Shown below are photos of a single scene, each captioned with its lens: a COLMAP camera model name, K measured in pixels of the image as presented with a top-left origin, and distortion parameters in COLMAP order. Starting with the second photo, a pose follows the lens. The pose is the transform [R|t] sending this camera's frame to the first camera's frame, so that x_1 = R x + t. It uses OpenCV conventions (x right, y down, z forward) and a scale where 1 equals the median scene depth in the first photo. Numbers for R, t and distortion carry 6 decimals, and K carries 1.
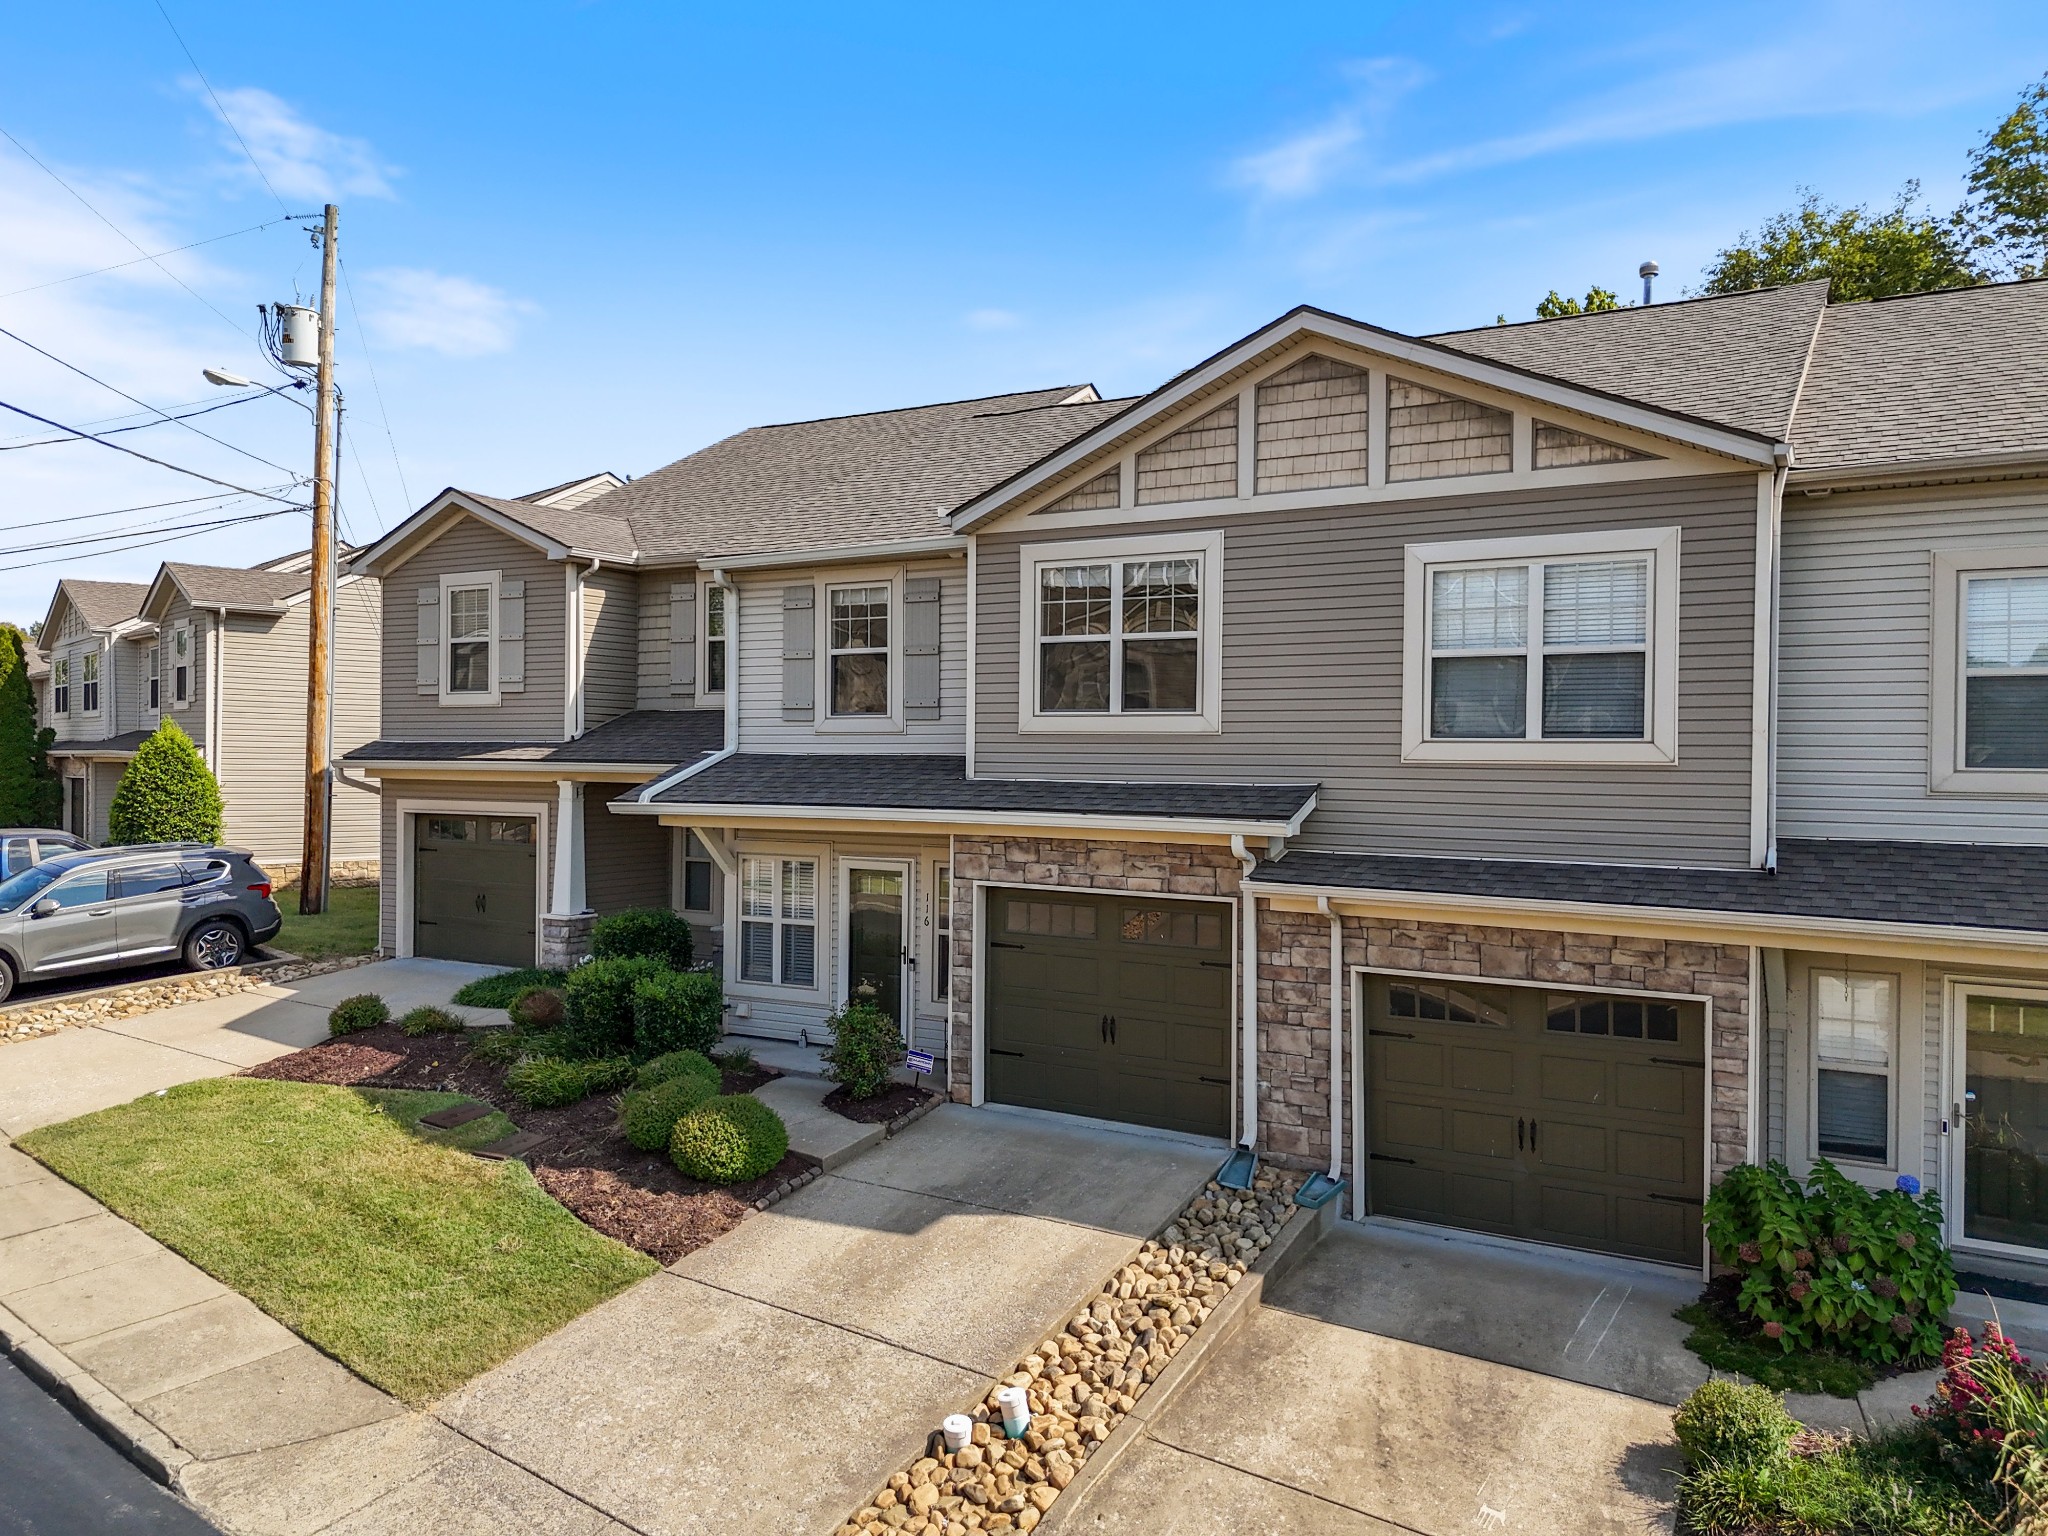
lens RADIAL K [[1529.5, 0, 1030.4], [0, 1529.5, 766.2], [0, 0, 1]] dist [0.045121, -0.025349]
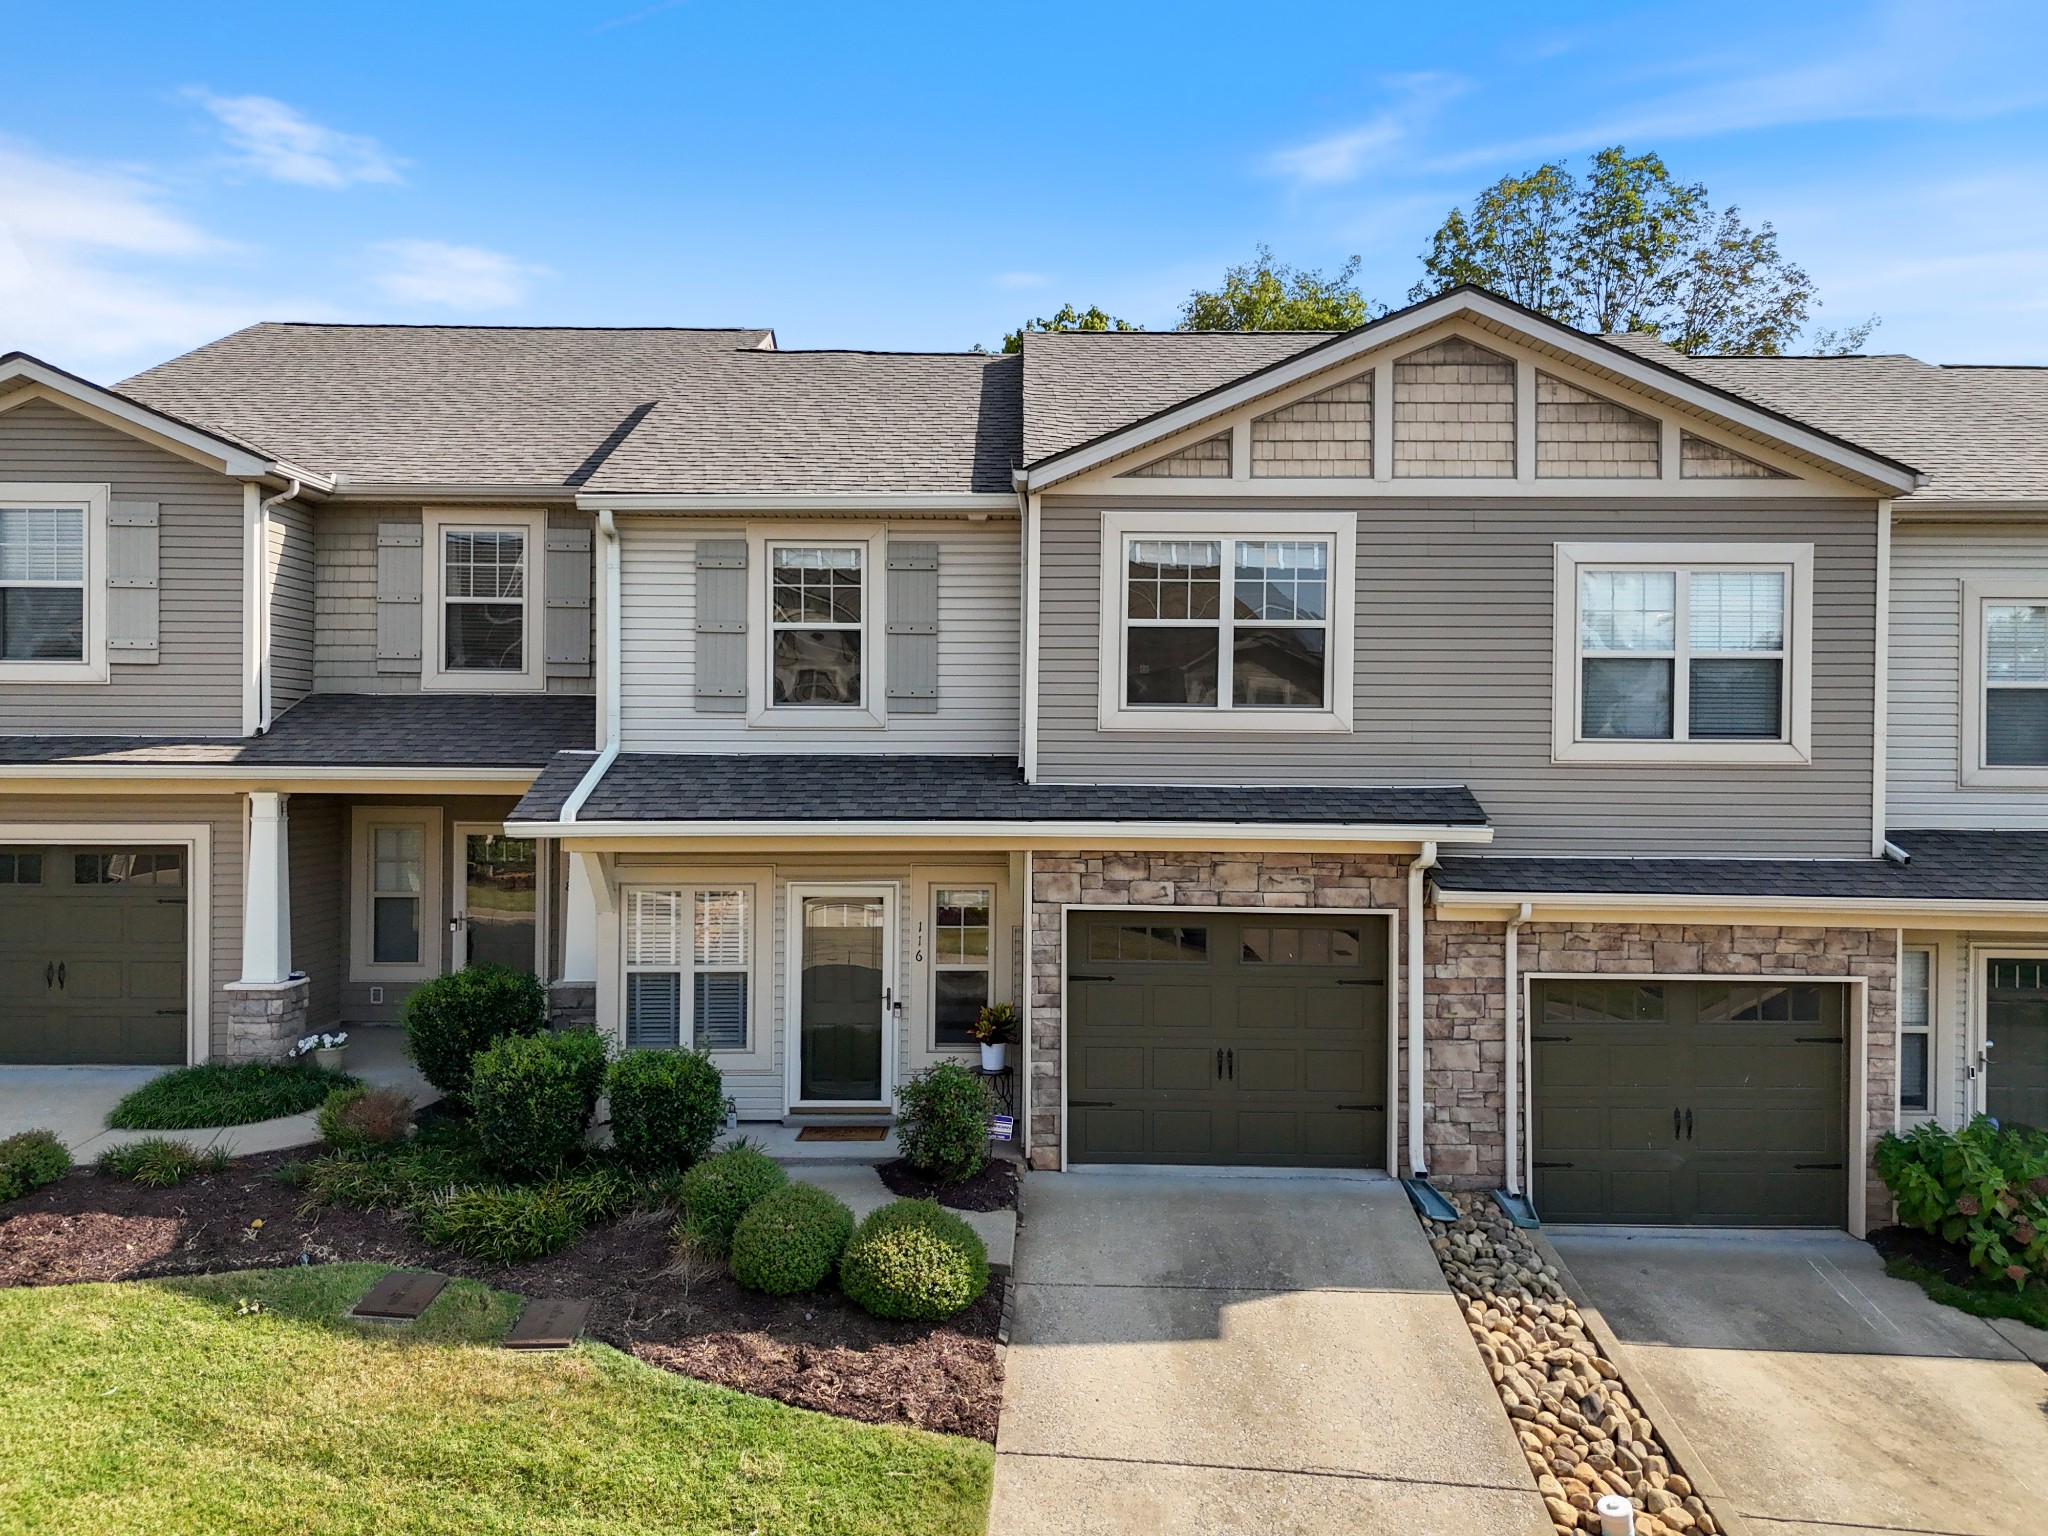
lens RADIAL K [[1529.5, 0, 1033.6], [0, 1529.5, 765.2], [0, 0, 1]] dist [0.045121, -0.025349]
pose [[0.858330, -0.006320, 0.513059, -0.535047], [0.004426, 0.999978, 0.004914, -0.007062], [-0.513079, -0.001947, 0.858339, 0.312187]]
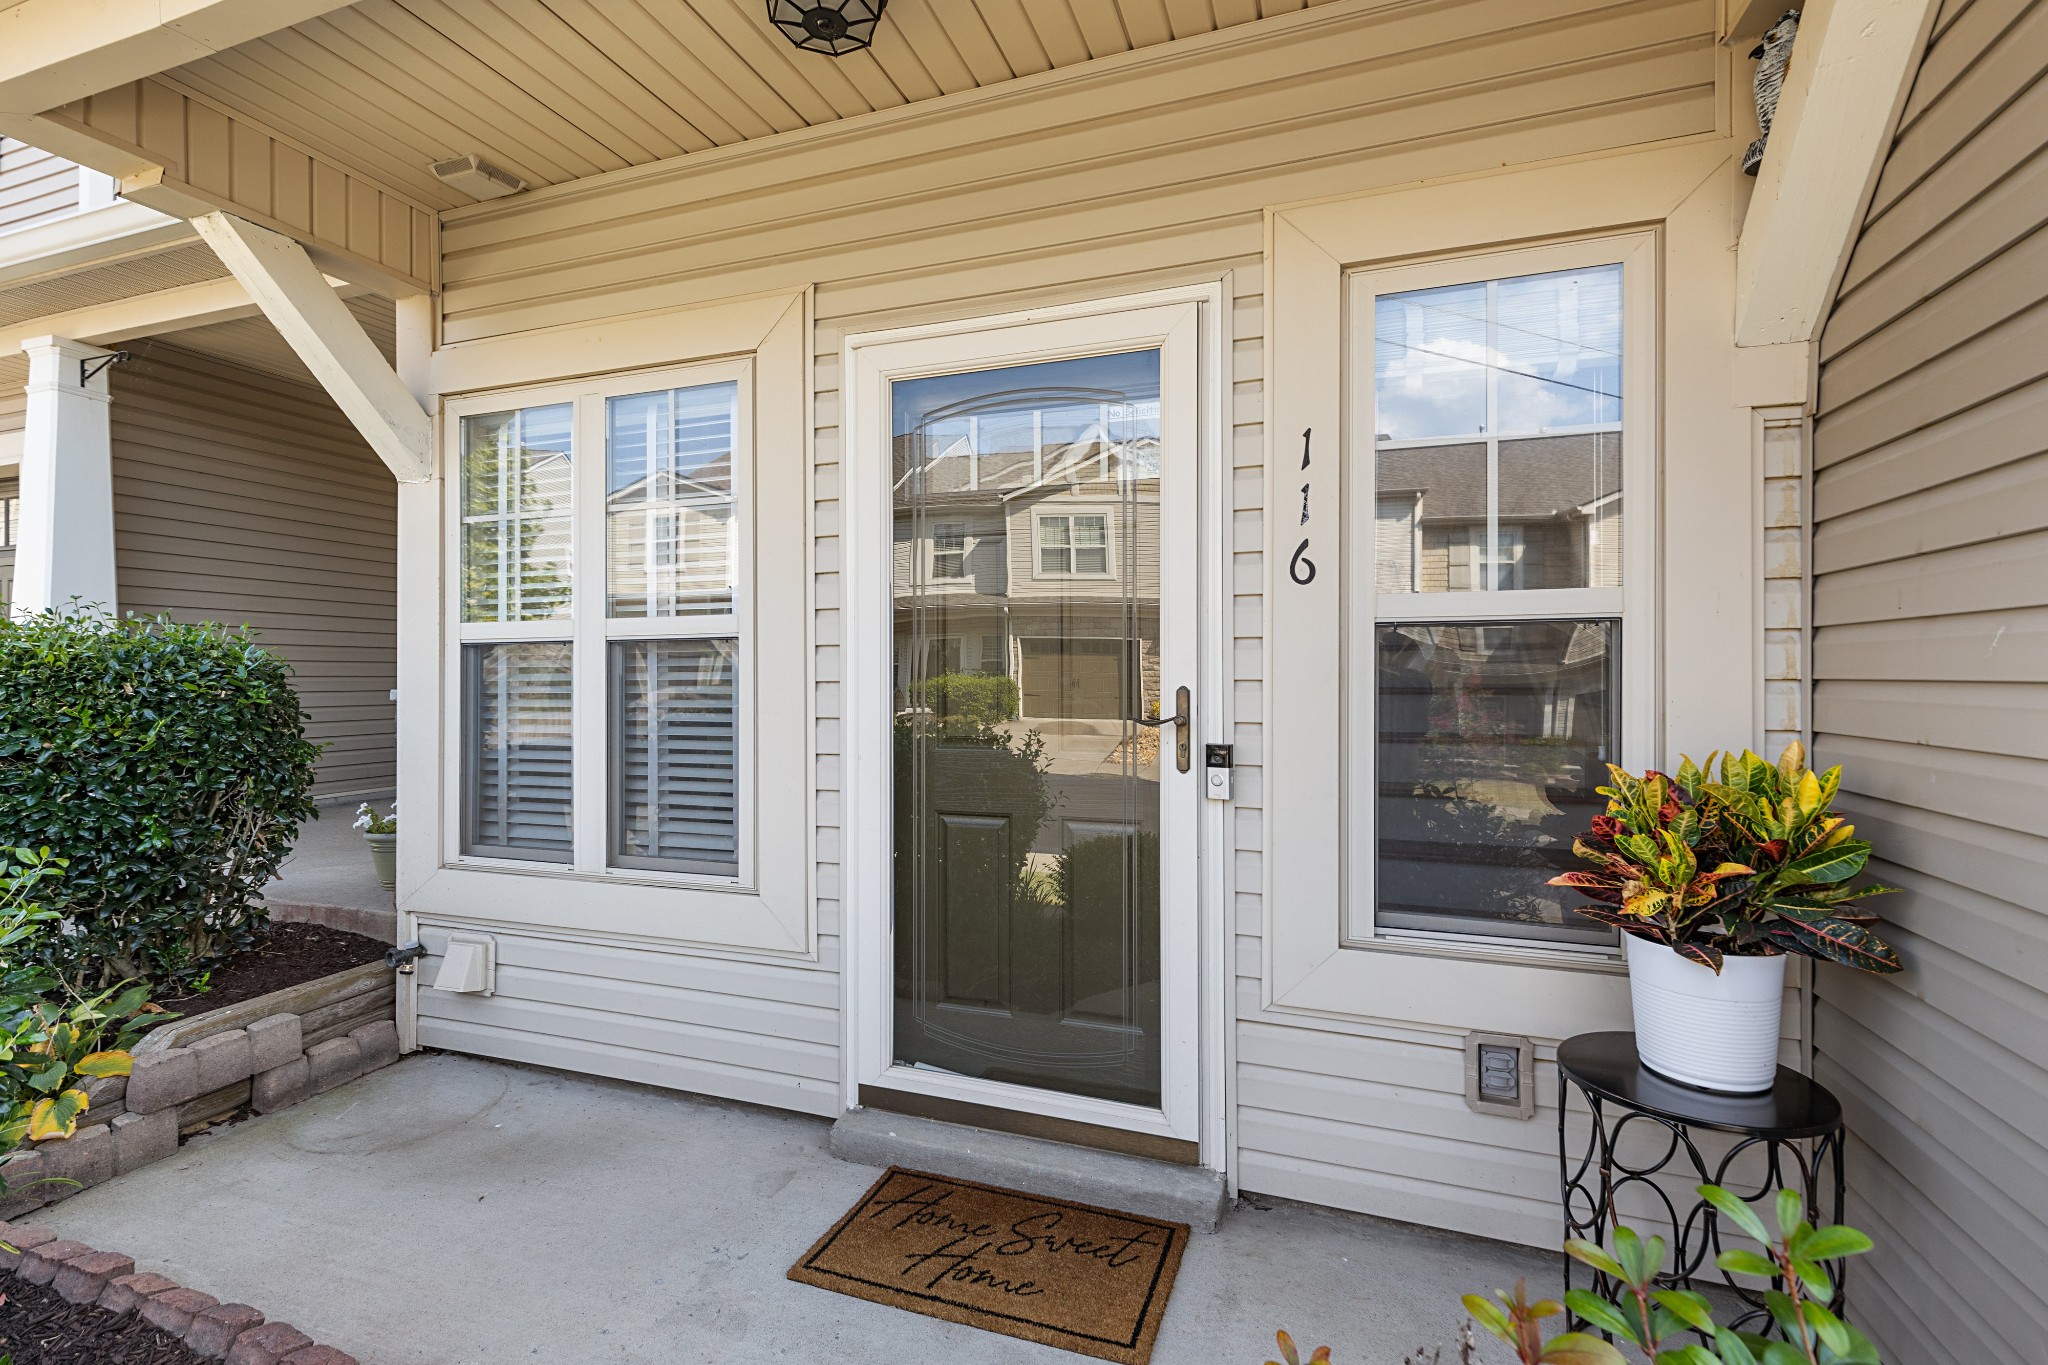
lens RADIAL K [[930.0, 0, 1013.7], [0, 930.0, 672.6], [0, 0, 1]] dist [0.001011, -0.000359]
pose [[0.982681, -0.012079, 0.184911, -0.159054], [0.012200, 0.999925, 0.000485, 0.141110], [-0.184903, 0.001779, 0.982755, 1.073639]]
